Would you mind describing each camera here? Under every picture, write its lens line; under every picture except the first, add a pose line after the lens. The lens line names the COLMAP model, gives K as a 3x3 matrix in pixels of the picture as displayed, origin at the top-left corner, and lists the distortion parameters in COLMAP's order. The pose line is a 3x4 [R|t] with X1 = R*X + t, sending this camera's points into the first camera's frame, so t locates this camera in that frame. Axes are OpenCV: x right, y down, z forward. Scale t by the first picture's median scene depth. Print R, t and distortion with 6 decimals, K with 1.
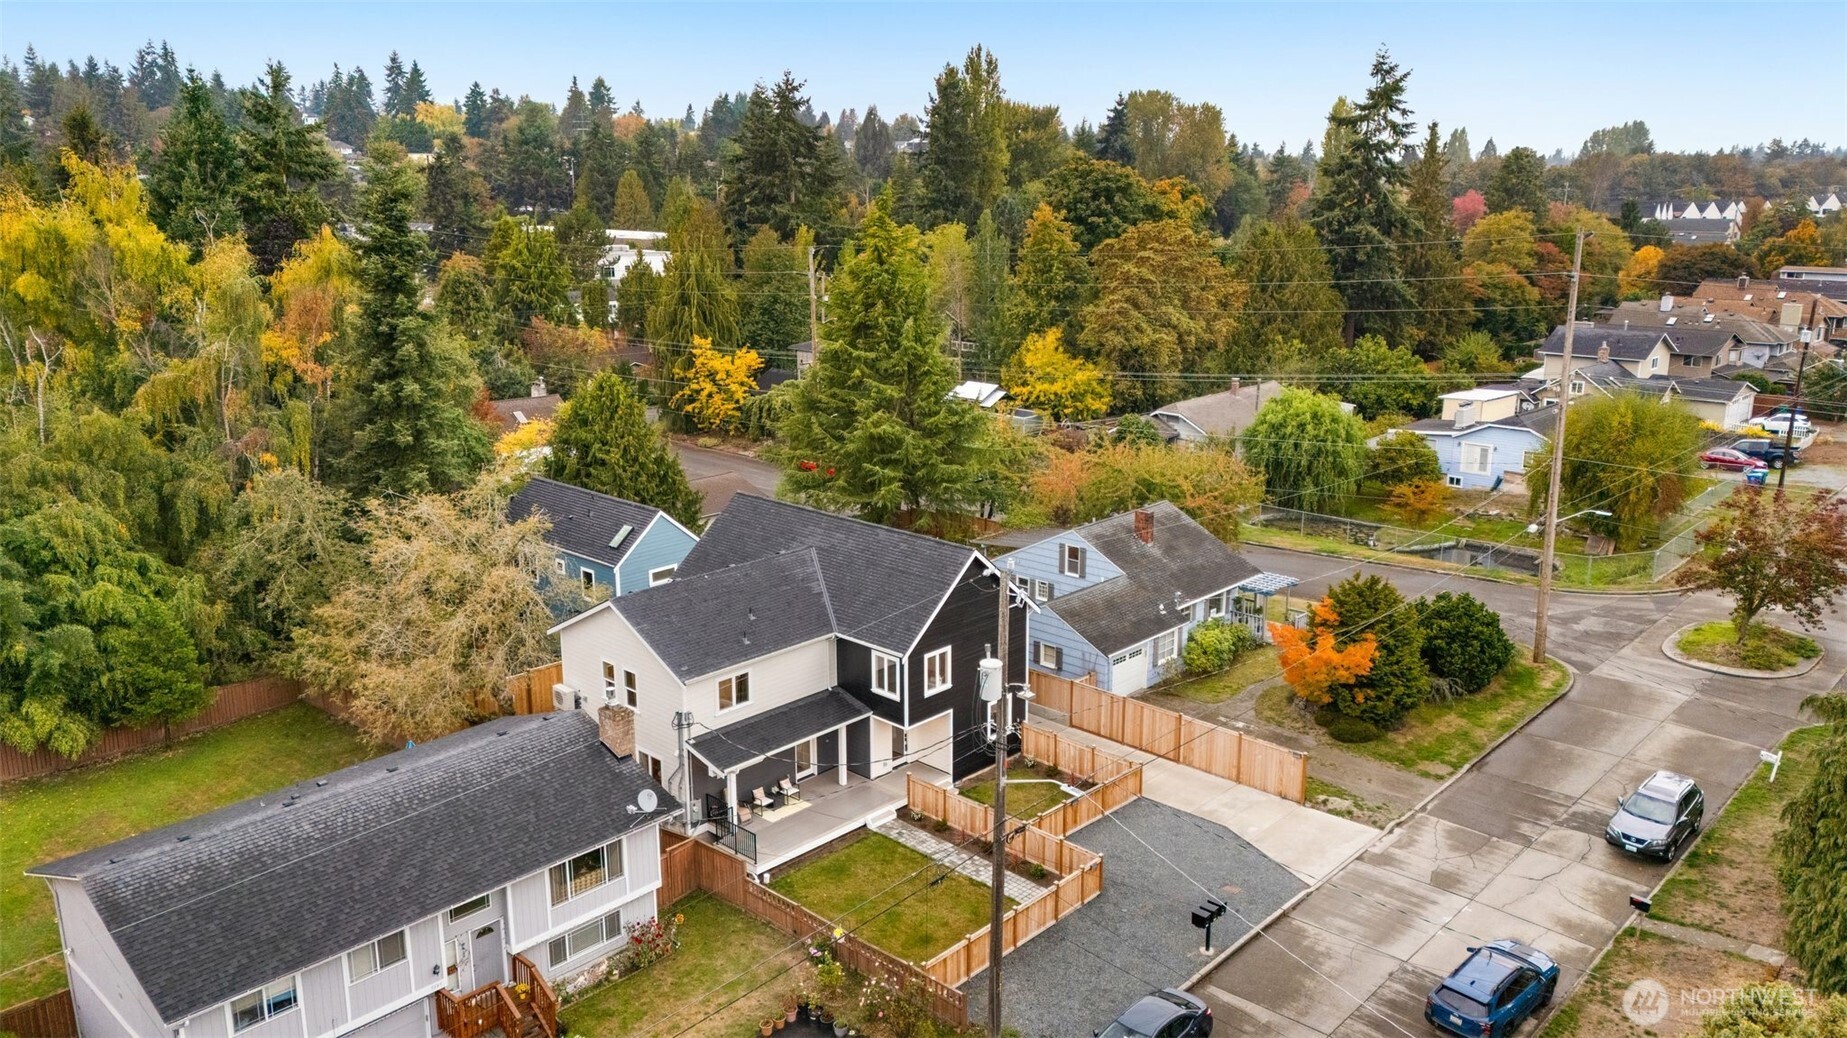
lens RADIAL K [[1354.4, 0, 923.5], [0, 1354.4, 519.0], [0, 0, 1]] dist [0.080597, -0.081932]
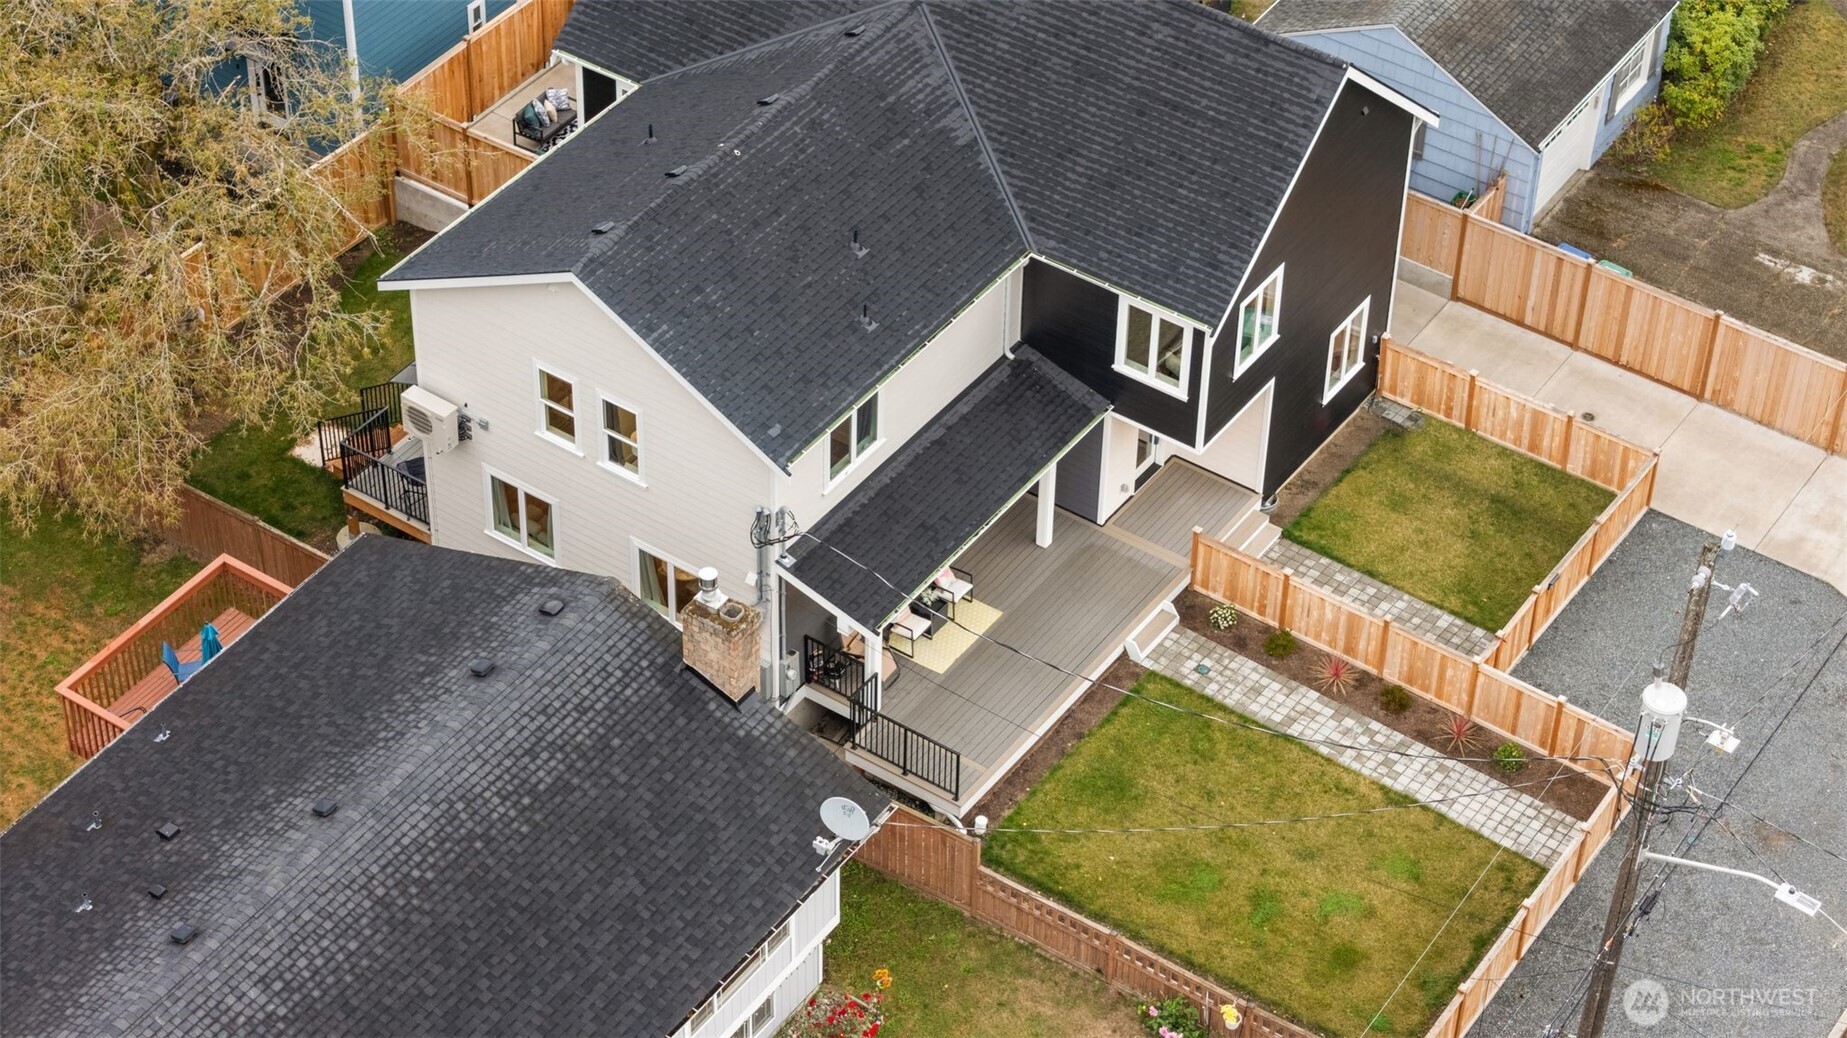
lens RADIAL K [[3606.2, 0, 923.5], [0, 3606.2, 519.0], [0, 0, 1]] dist [-0.163823, 0.081530]
pose [[0.988395, -0.084947, 0.125935, -0.260408], [0.019298, 0.892528, 0.450578, -0.378833], [-0.150676, -0.442919, 0.883810, -0.087830]]
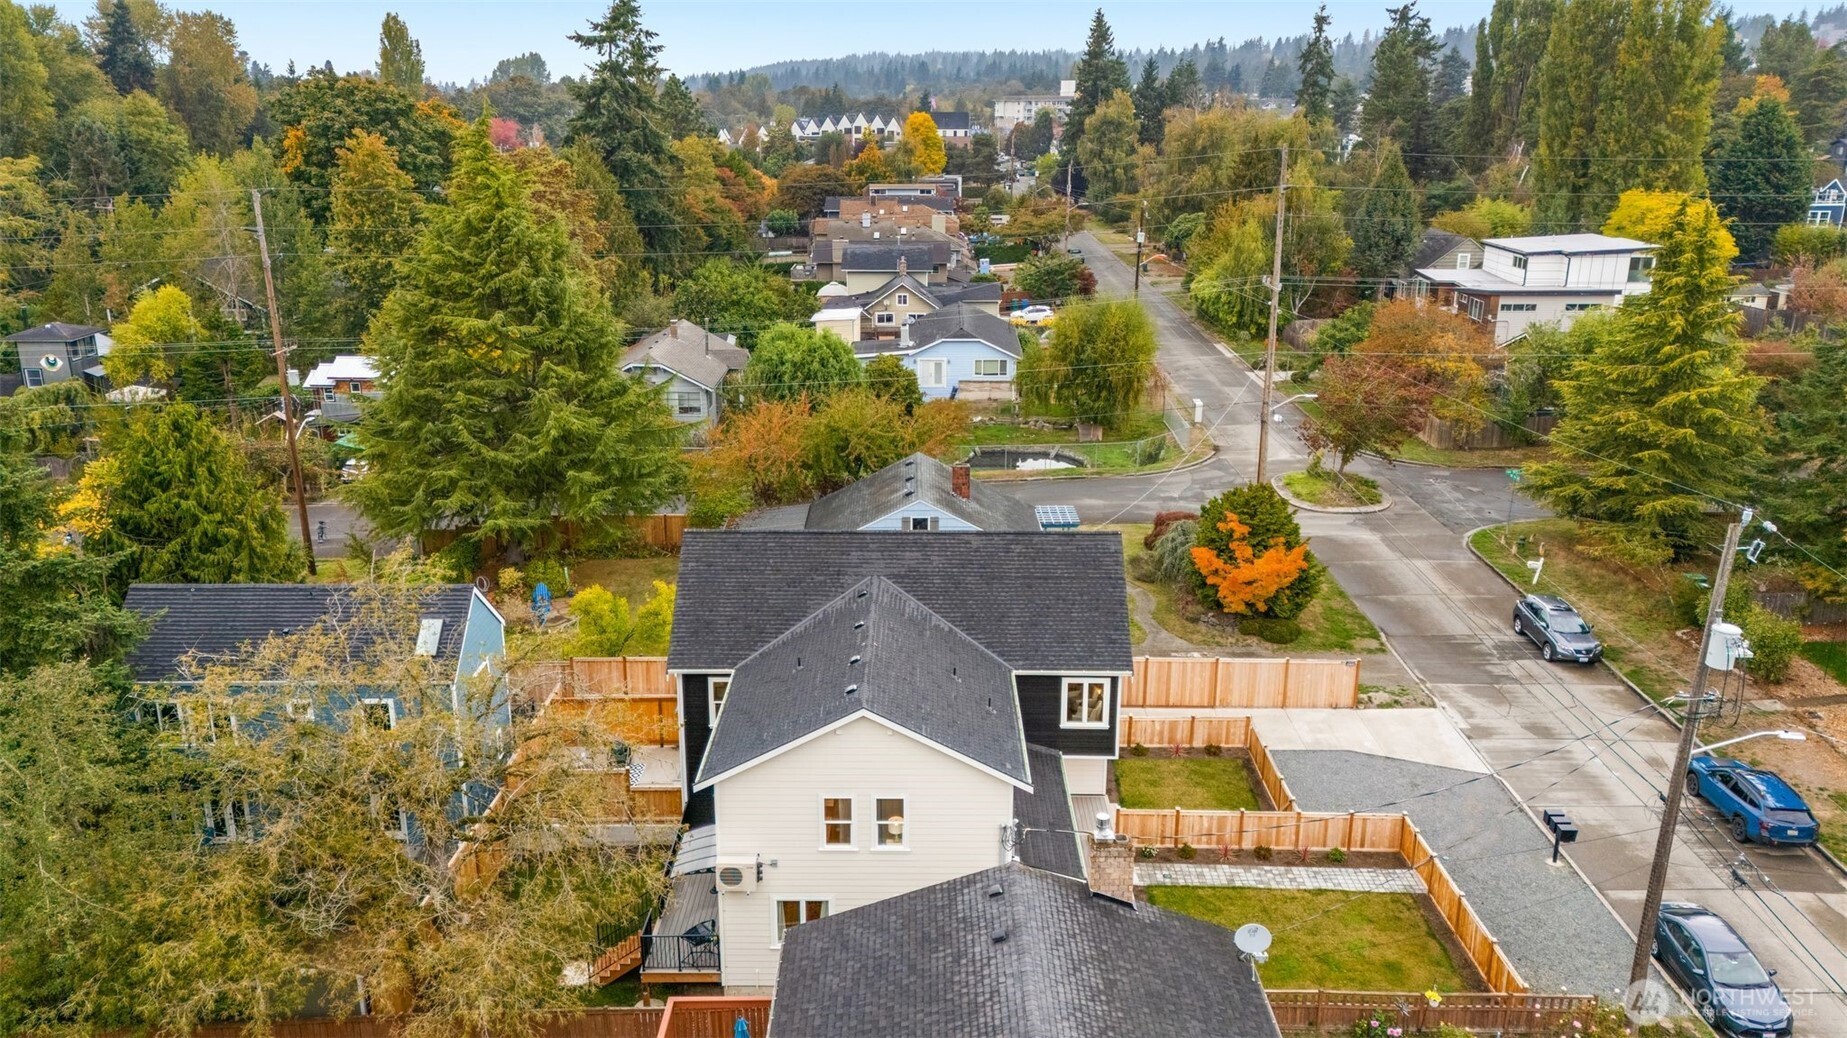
lens RADIAL K [[1354.4, 0, 923.5], [0, 1354.4, 519.0], [0, 0, 1]] dist [0.080597, -0.081932]
pose [[0.729884, -0.198911, 0.653991, -0.613419], [0.166592, 0.979641, 0.112033, -0.102791], [-0.662961, 0.027178, 0.748161, 0.440474]]
